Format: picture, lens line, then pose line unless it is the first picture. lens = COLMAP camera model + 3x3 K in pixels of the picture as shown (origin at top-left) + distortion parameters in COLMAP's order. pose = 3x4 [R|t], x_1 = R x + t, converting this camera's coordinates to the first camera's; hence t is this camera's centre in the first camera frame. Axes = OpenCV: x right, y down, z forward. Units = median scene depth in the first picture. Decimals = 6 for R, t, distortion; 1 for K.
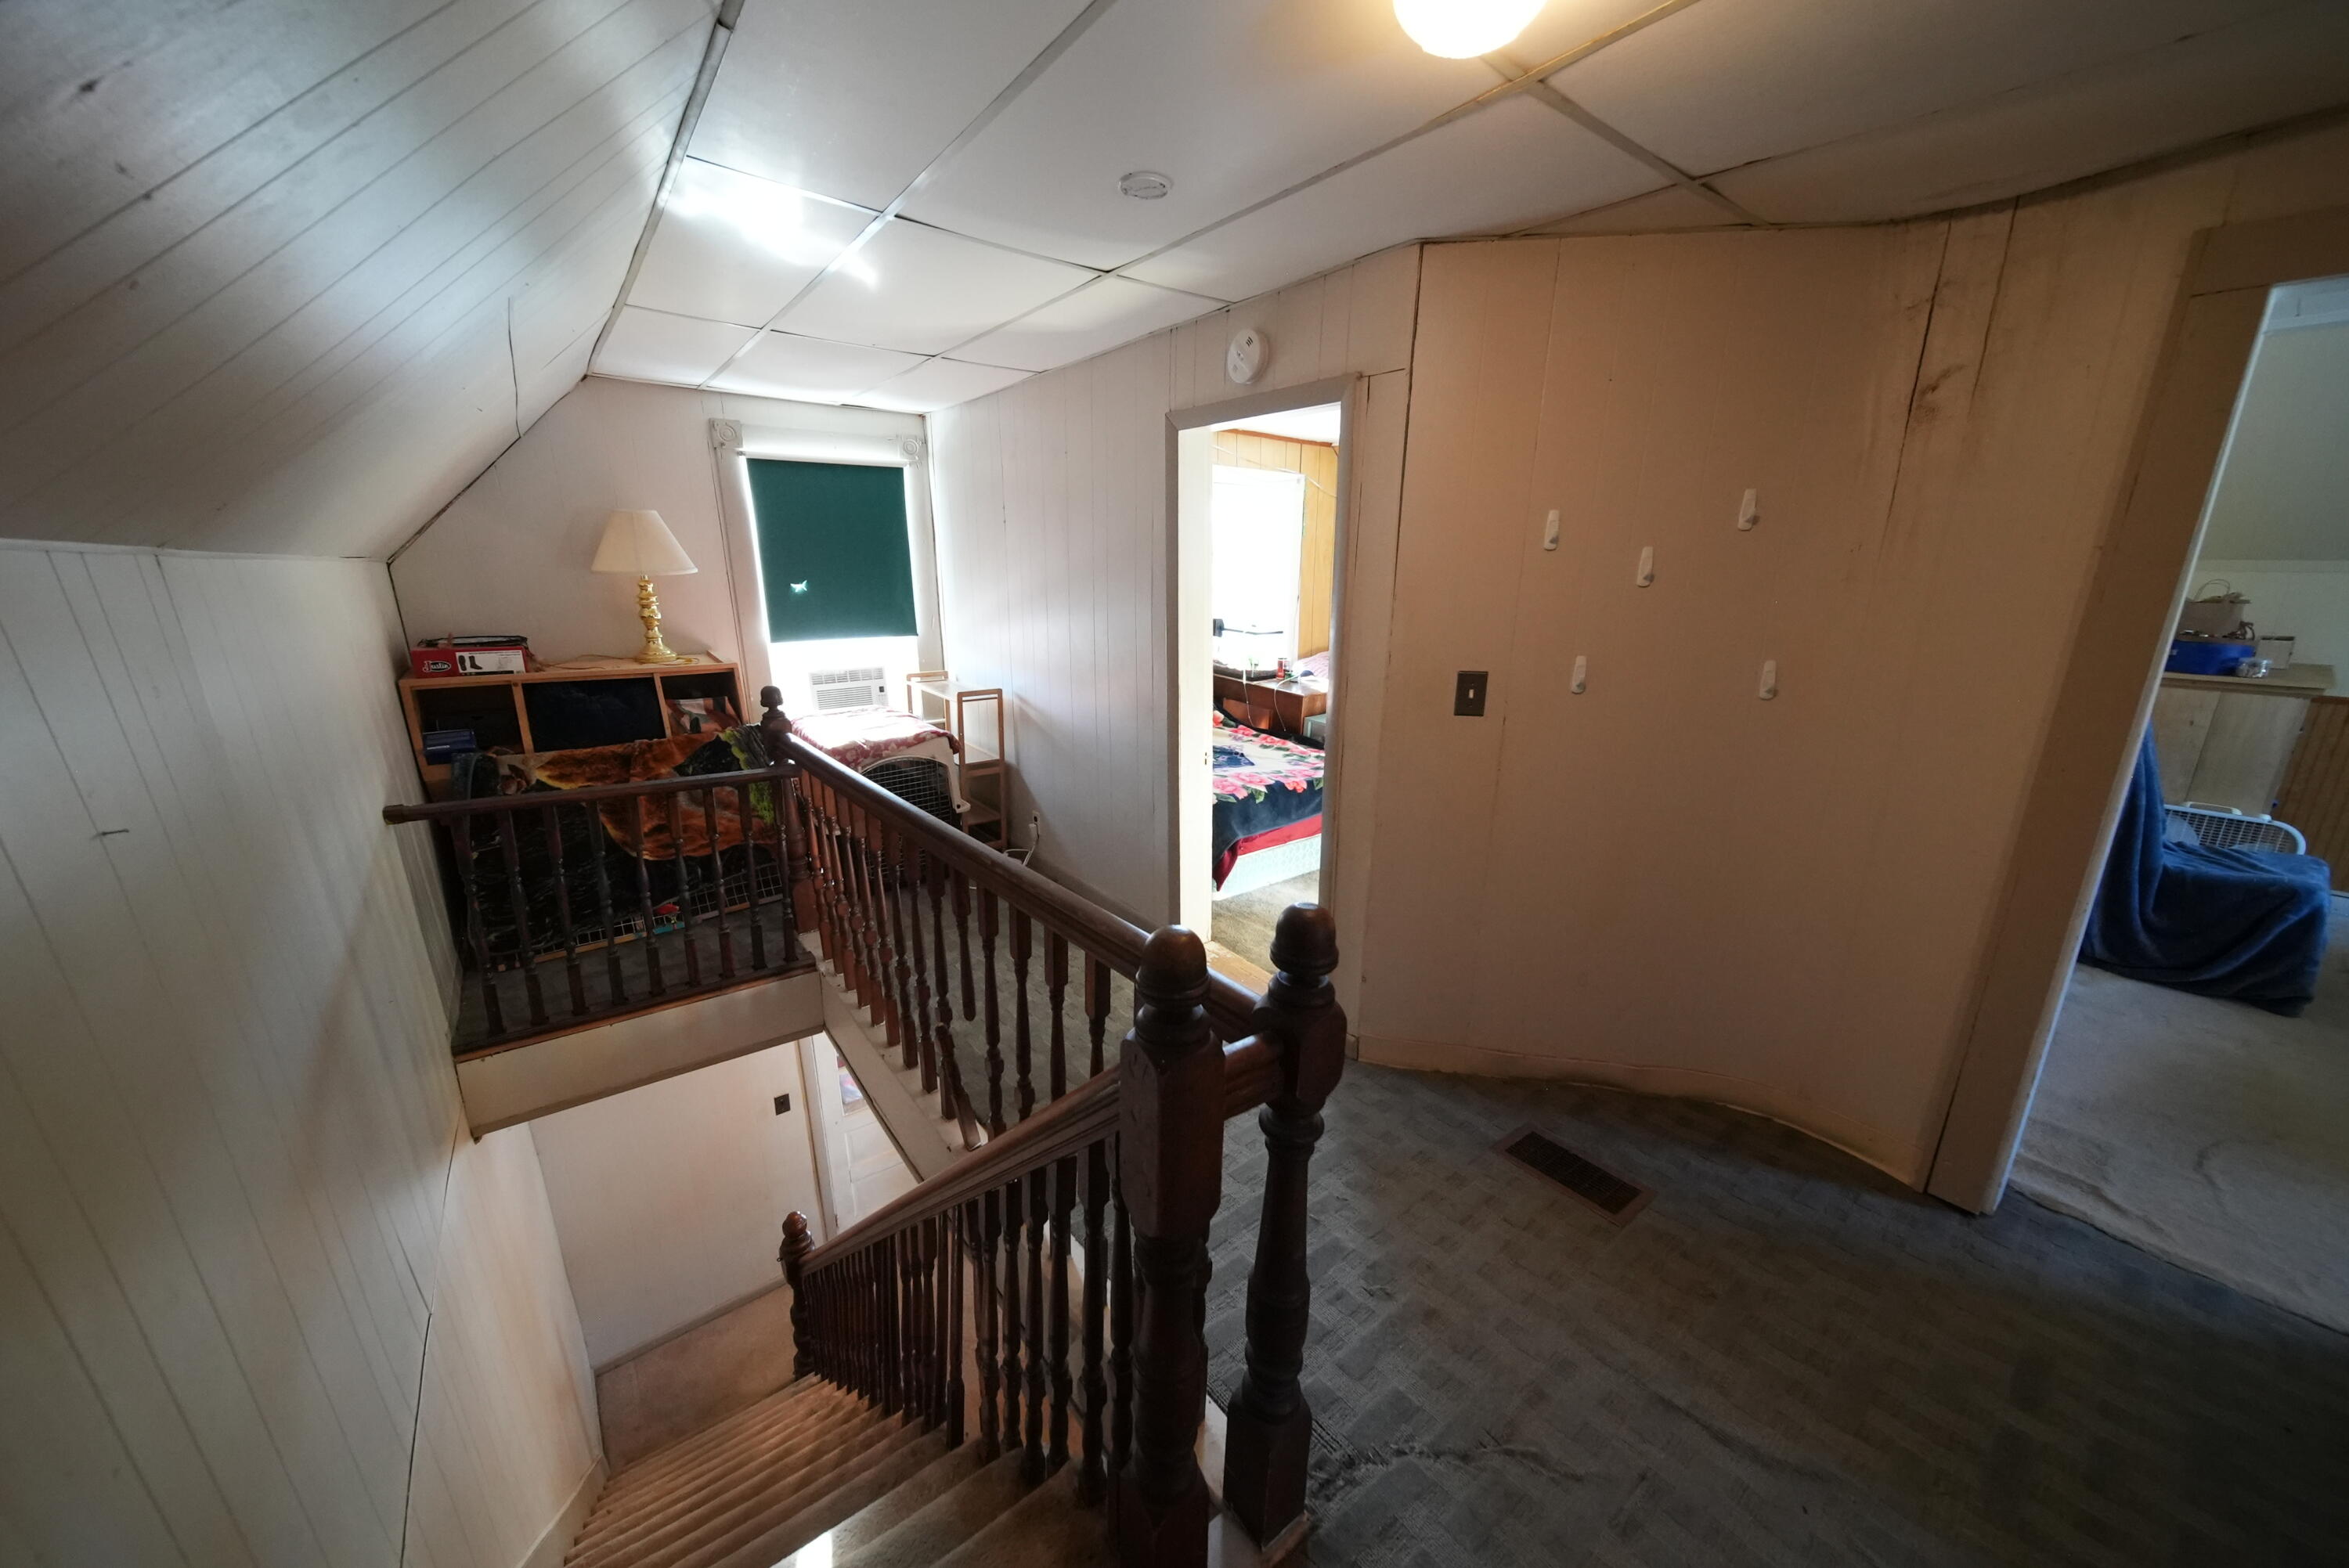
lens RADIAL K [[821.1, 0, 1170.9], [0, 821.1, 789.8], [0, 0, 1]] dist [0.001452, -0.002193]
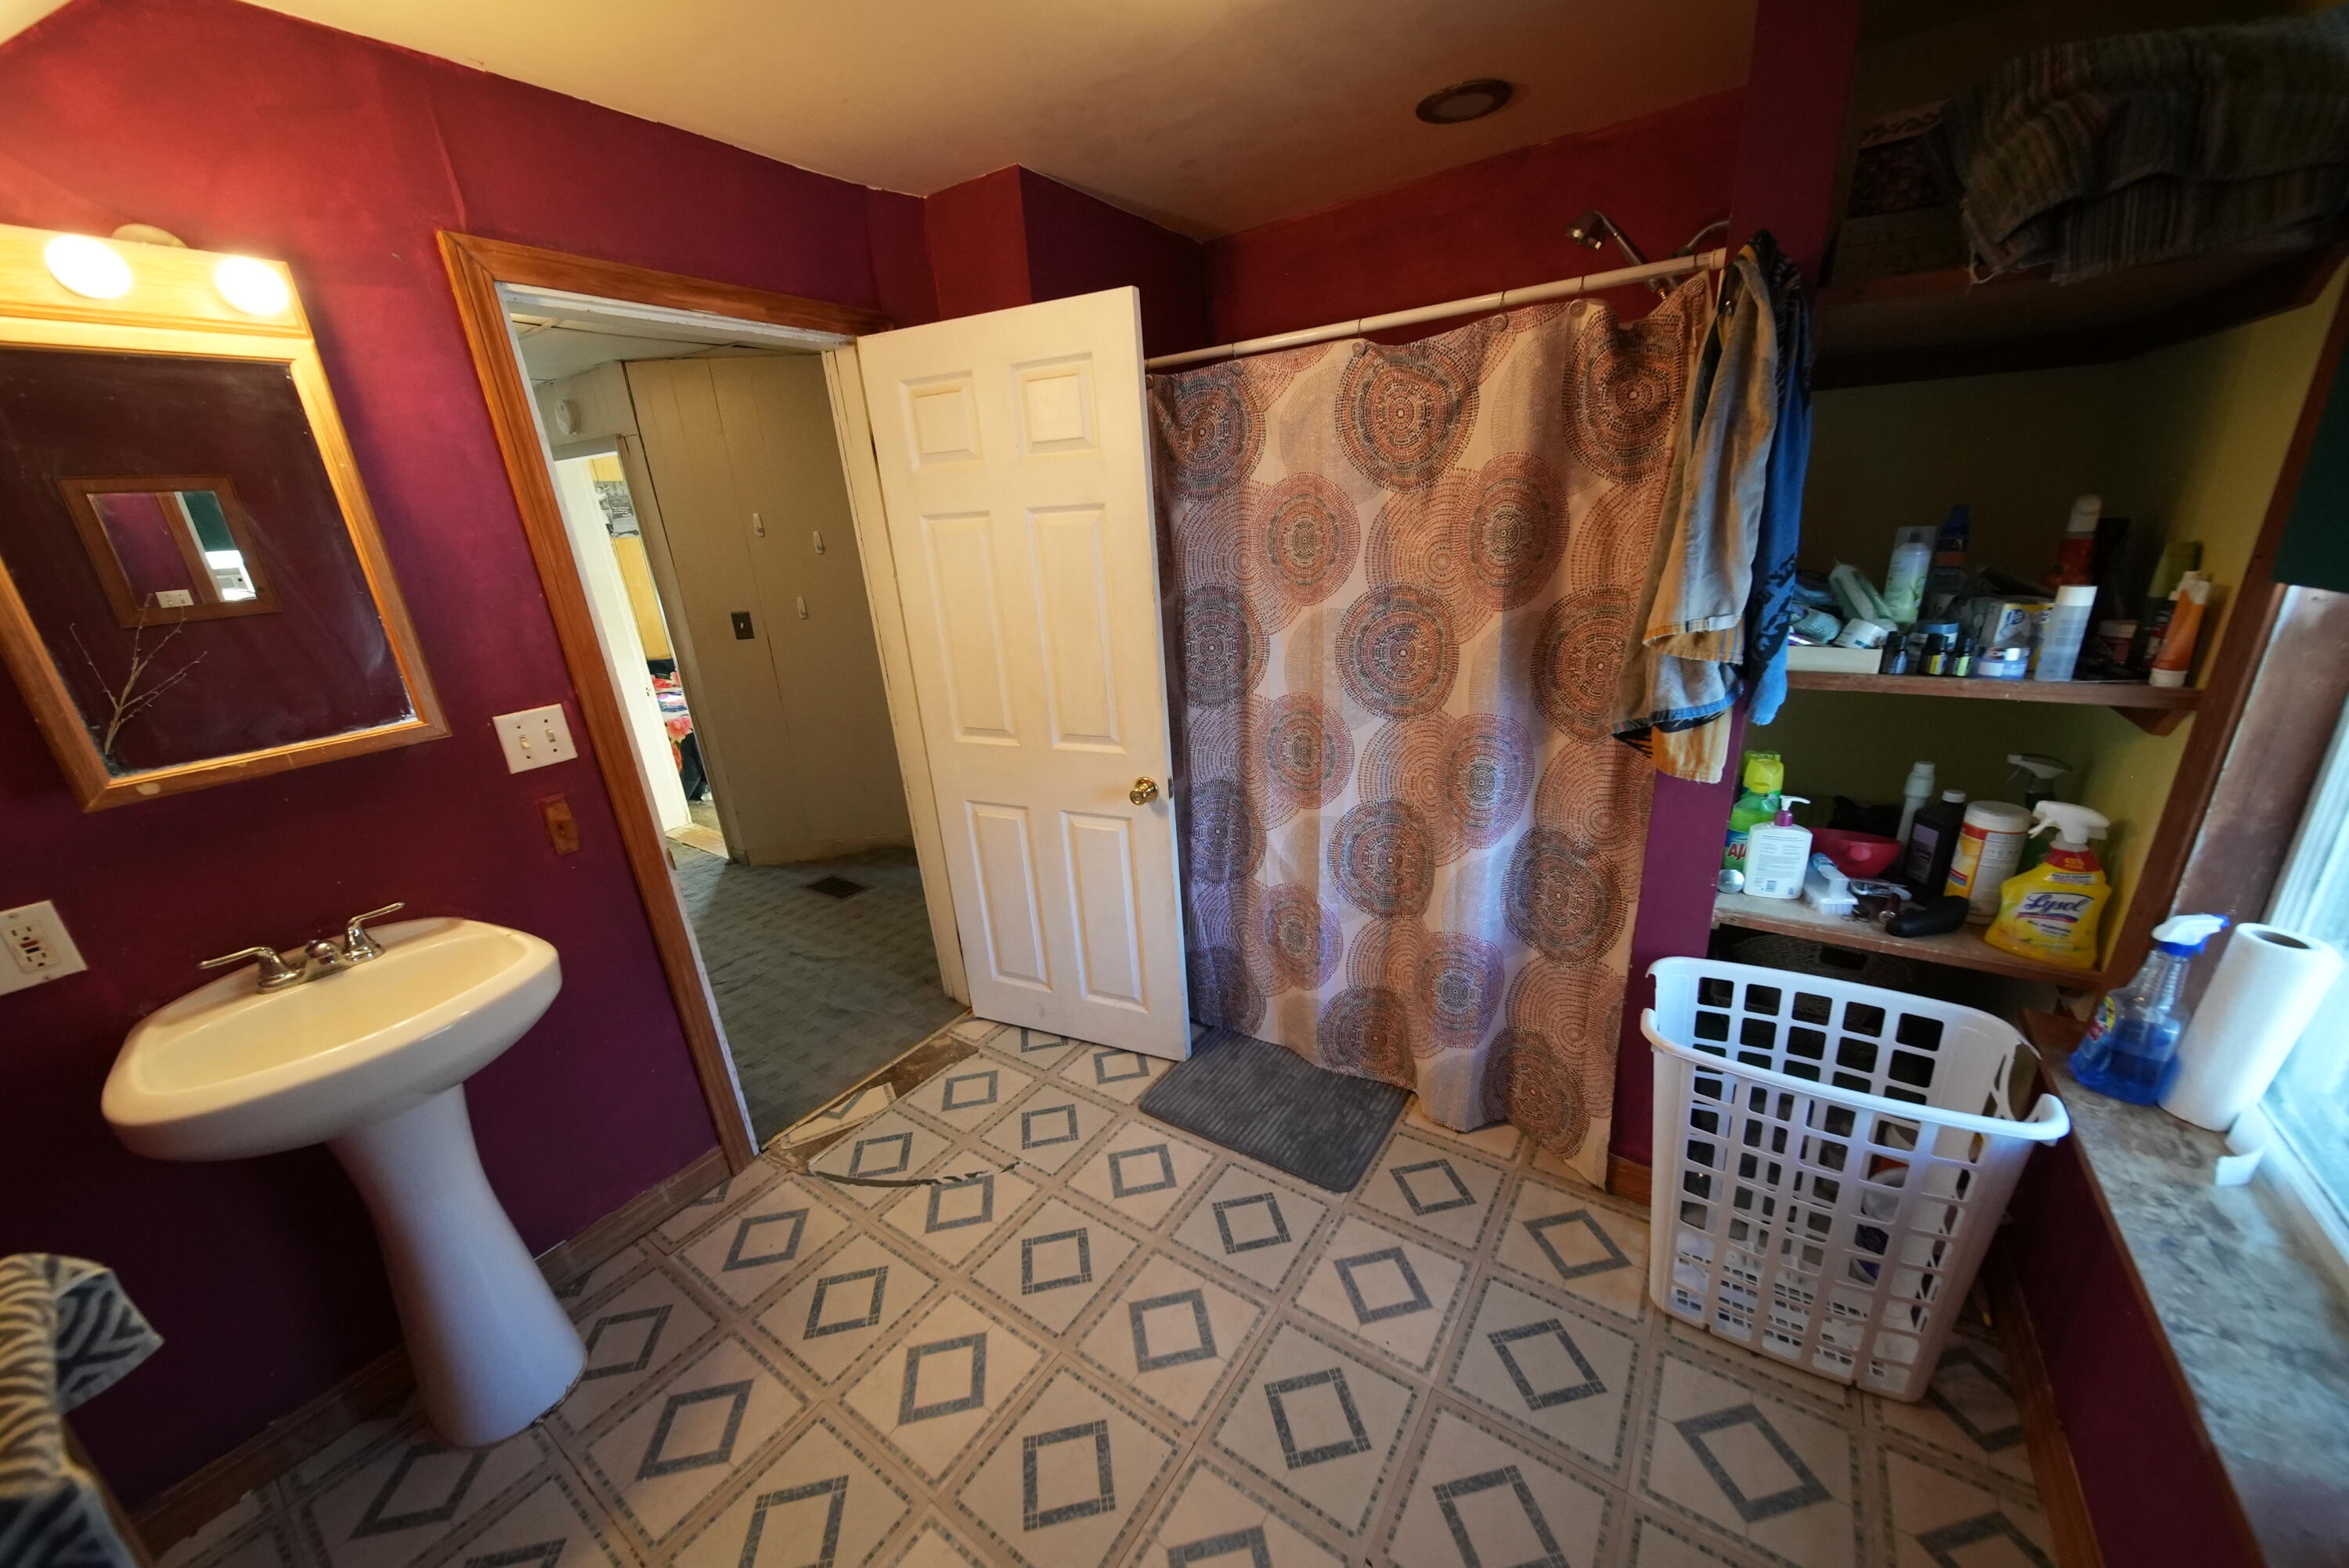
lens RADIAL K [[821.1, 0, 1170.9], [0, 821.1, 789.8], [0, 0, 1]] dist [0.001452, -0.002193]
pose [[0.946900, -0.160354, 0.278688, 0.672356], [0.141193, 0.986094, 0.087655, 0.187930], [-0.288868, -0.043652, 0.956373, -0.866840]]
